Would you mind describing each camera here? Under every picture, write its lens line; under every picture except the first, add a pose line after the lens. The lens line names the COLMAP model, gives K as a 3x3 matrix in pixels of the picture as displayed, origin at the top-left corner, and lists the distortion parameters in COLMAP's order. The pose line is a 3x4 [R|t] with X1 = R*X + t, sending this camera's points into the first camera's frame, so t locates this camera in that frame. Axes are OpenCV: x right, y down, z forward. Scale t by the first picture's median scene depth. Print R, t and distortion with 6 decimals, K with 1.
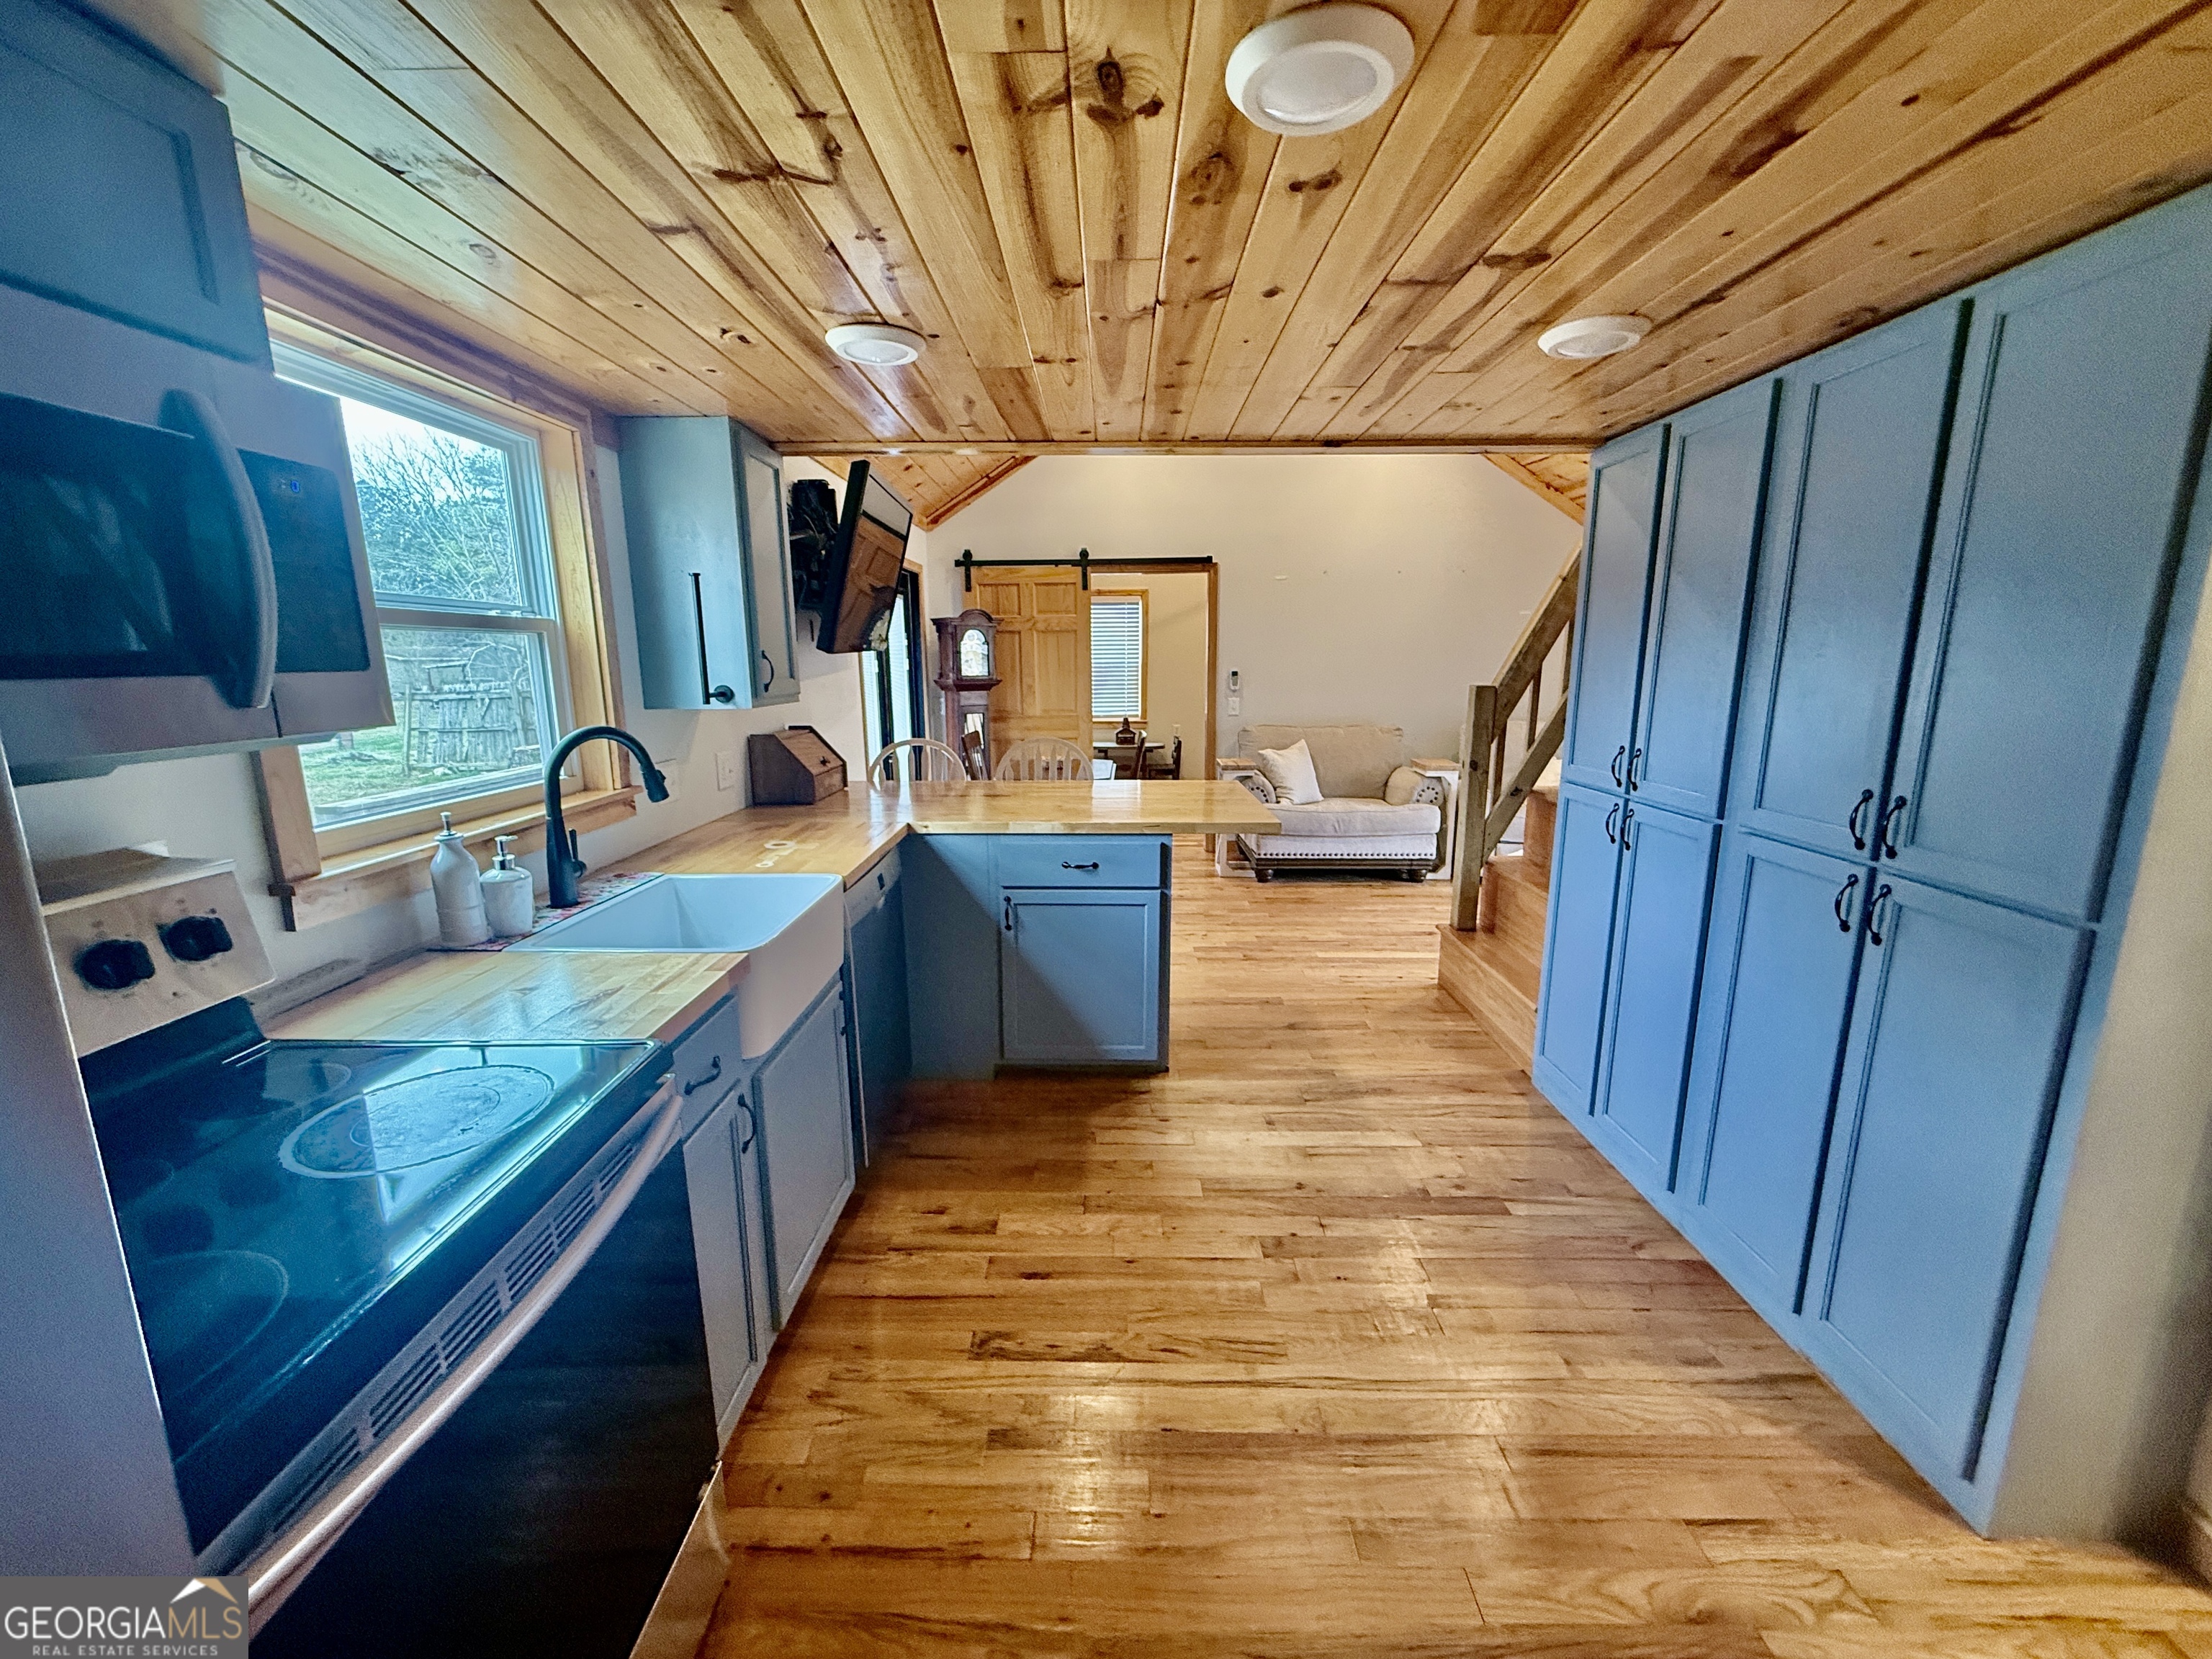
lens RADIAL K [[878.3, 0, 1098.3], [0, 878.3, 829.6], [0, 0, 1]] dist [0.000420, -0.000599]
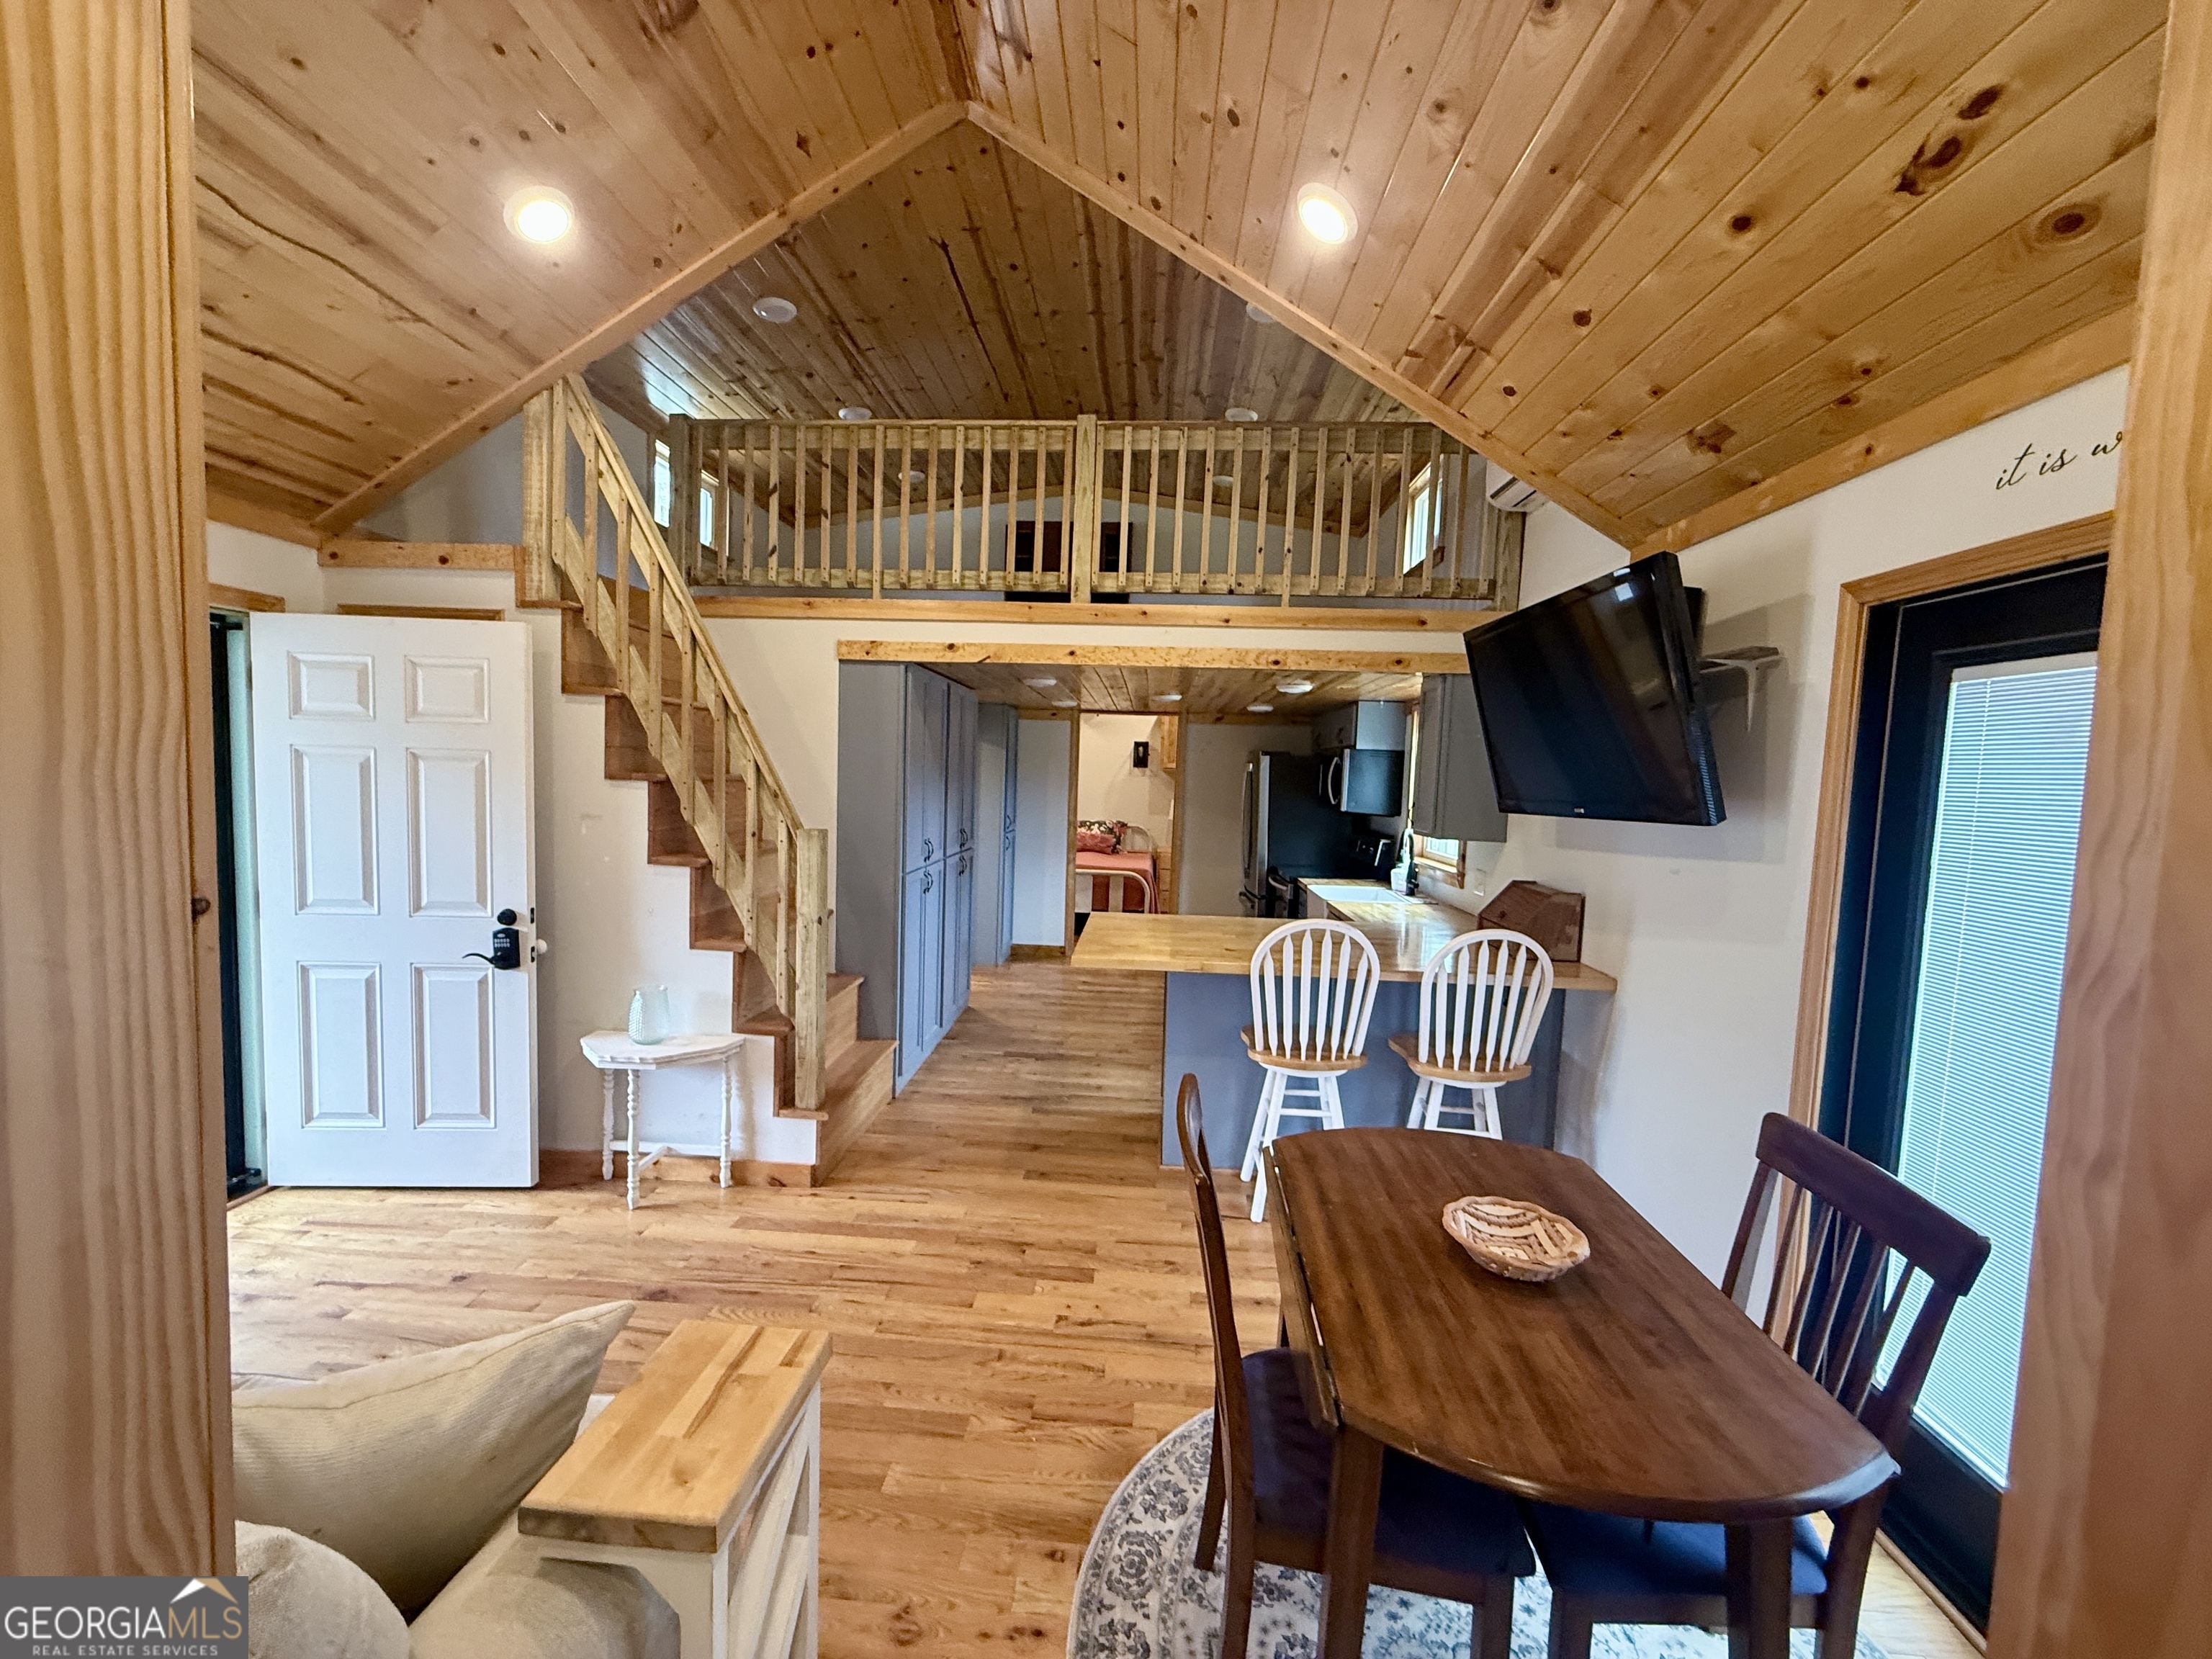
lens RADIAL K [[878.3, 0, 1100.6], [0, 878.3, 827.0], [0, 0, 1]] dist [0.000420, -0.000599]
pose [[-0.998450, -0.030294, 0.046693, 0.134580], [-0.017256, 0.966053, 0.257768, -0.524752], [-0.052917, 0.256563, -0.965078, 2.408956]]
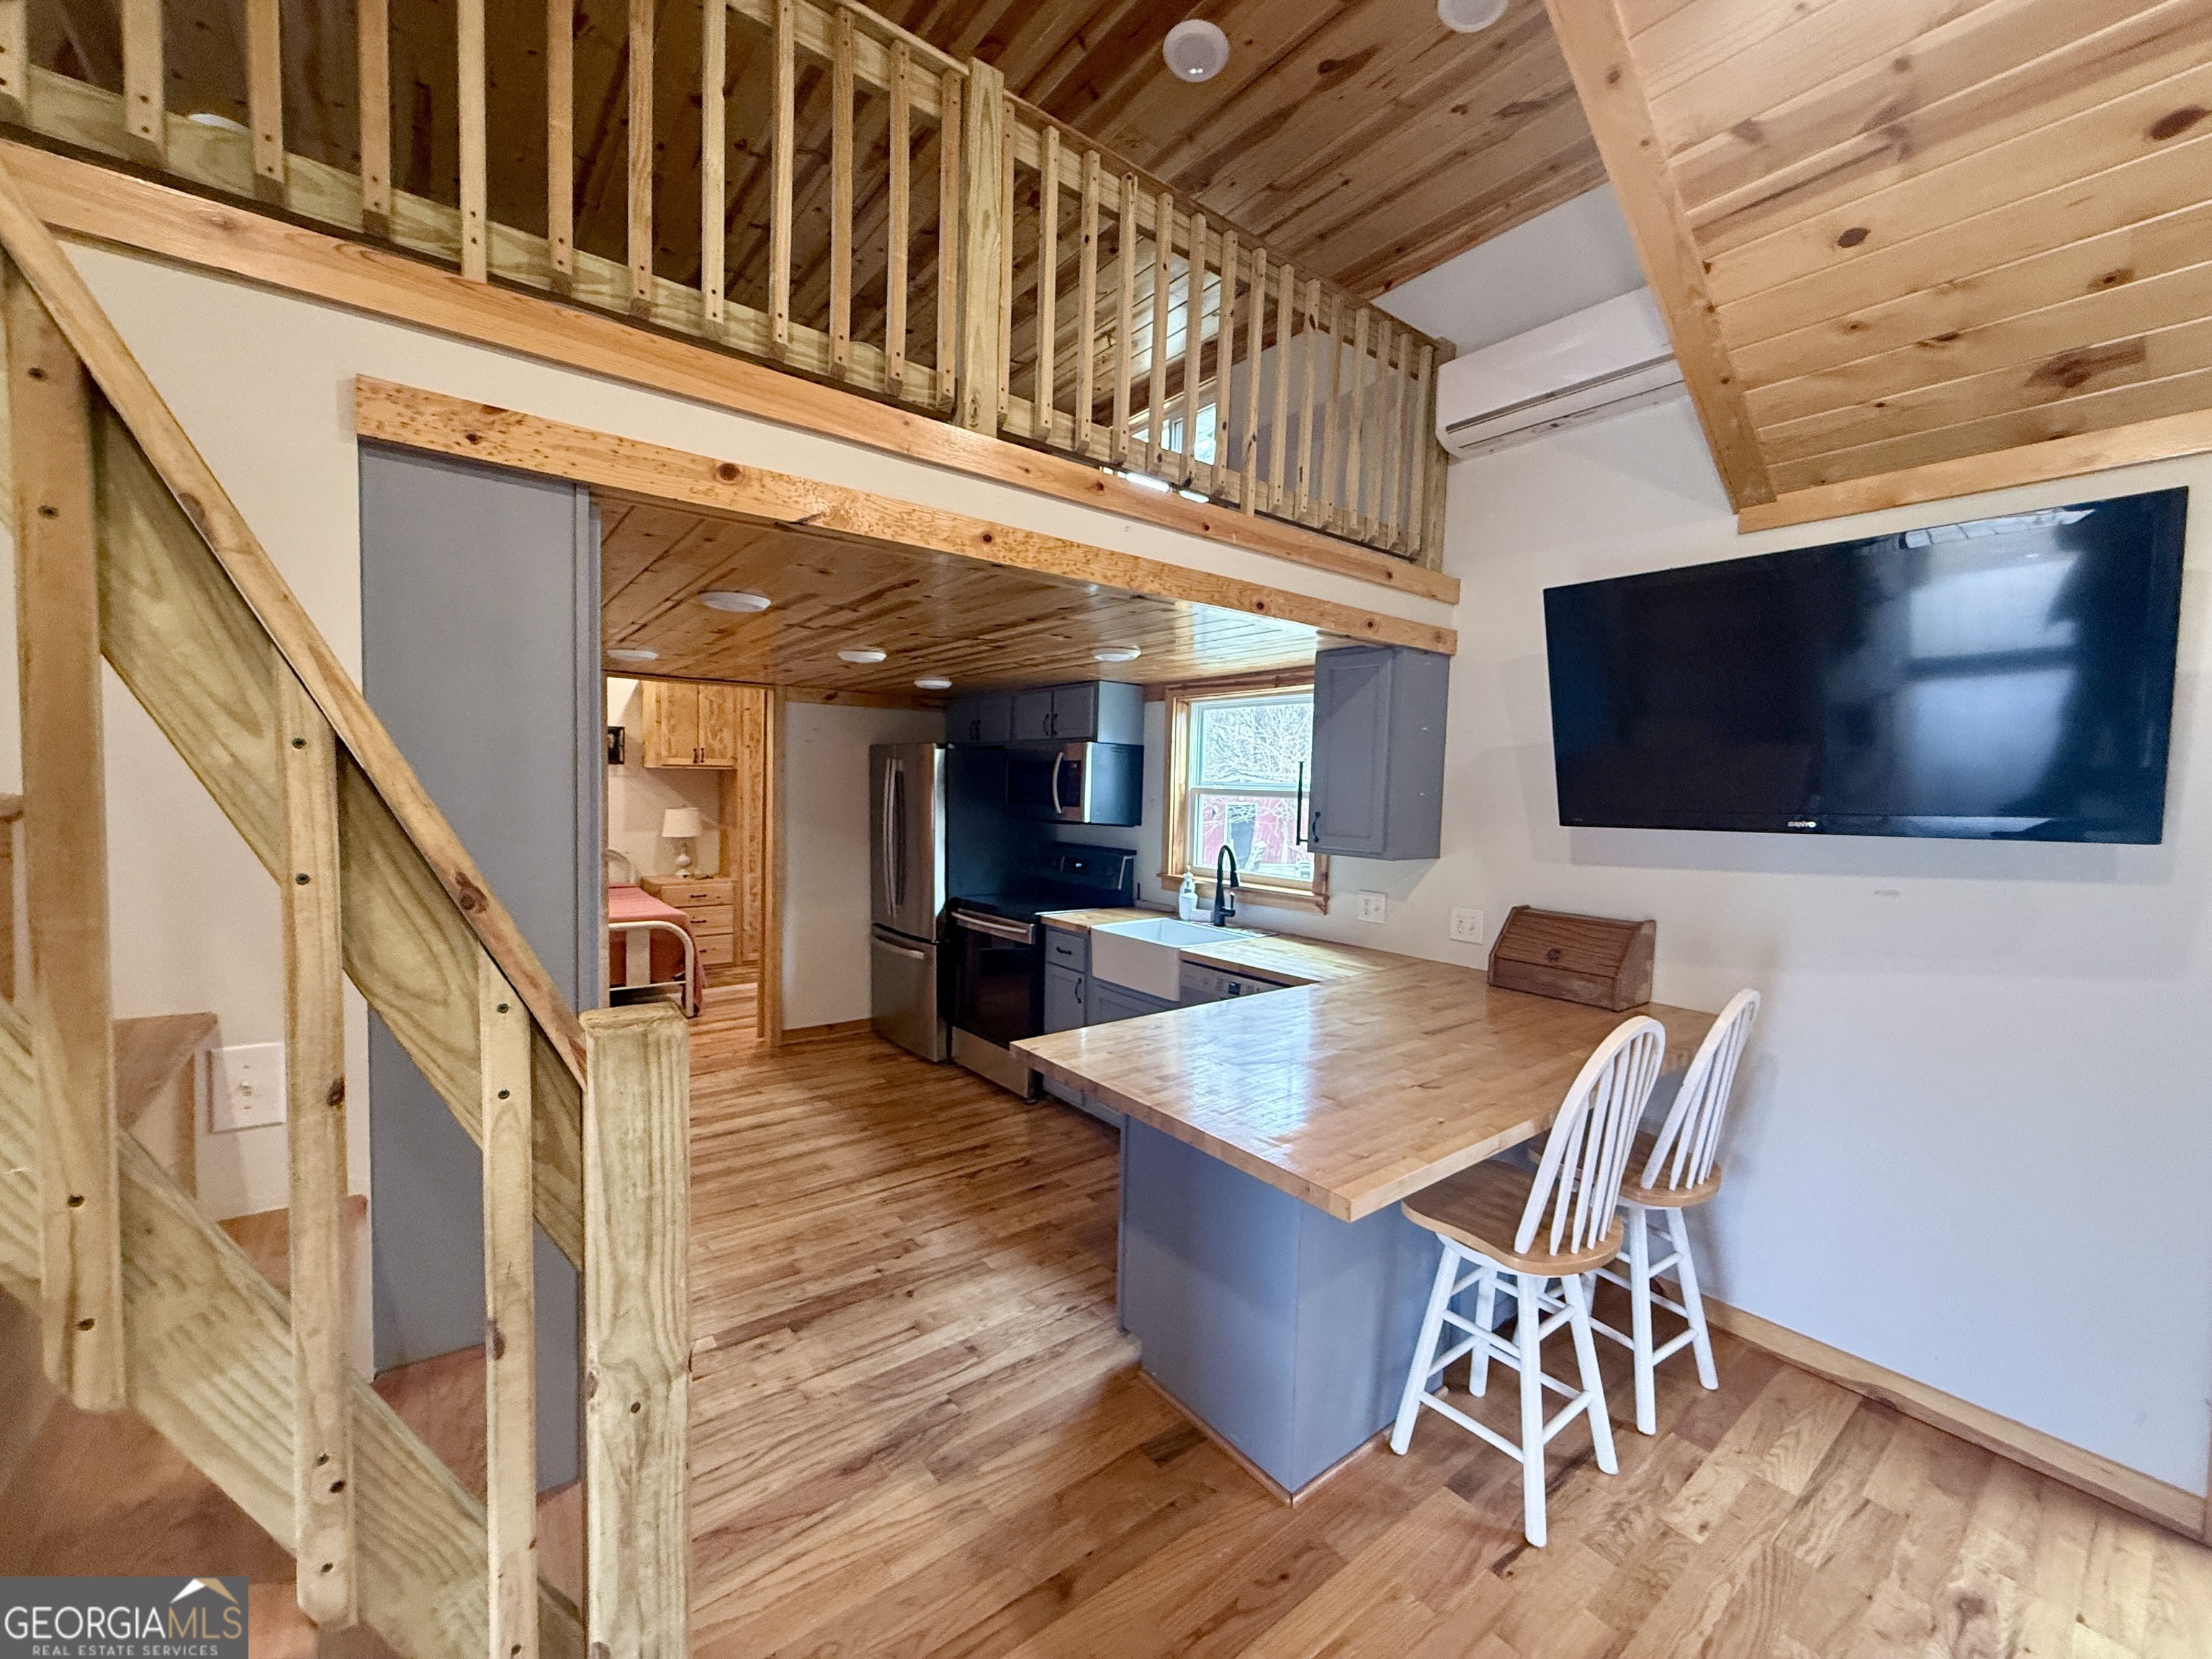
lens RADIAL K [[878.3, 0, 1099.3], [0, 878.3, 828.9], [0, 0, 1]] dist [0.000420, -0.000599]
pose [[-0.781380, 0.017002, -0.623824, 0.631979], [-0.142323, 0.968430, 0.204663, -0.359285], [0.607610, 0.248704, -0.754292, 1.608890]]
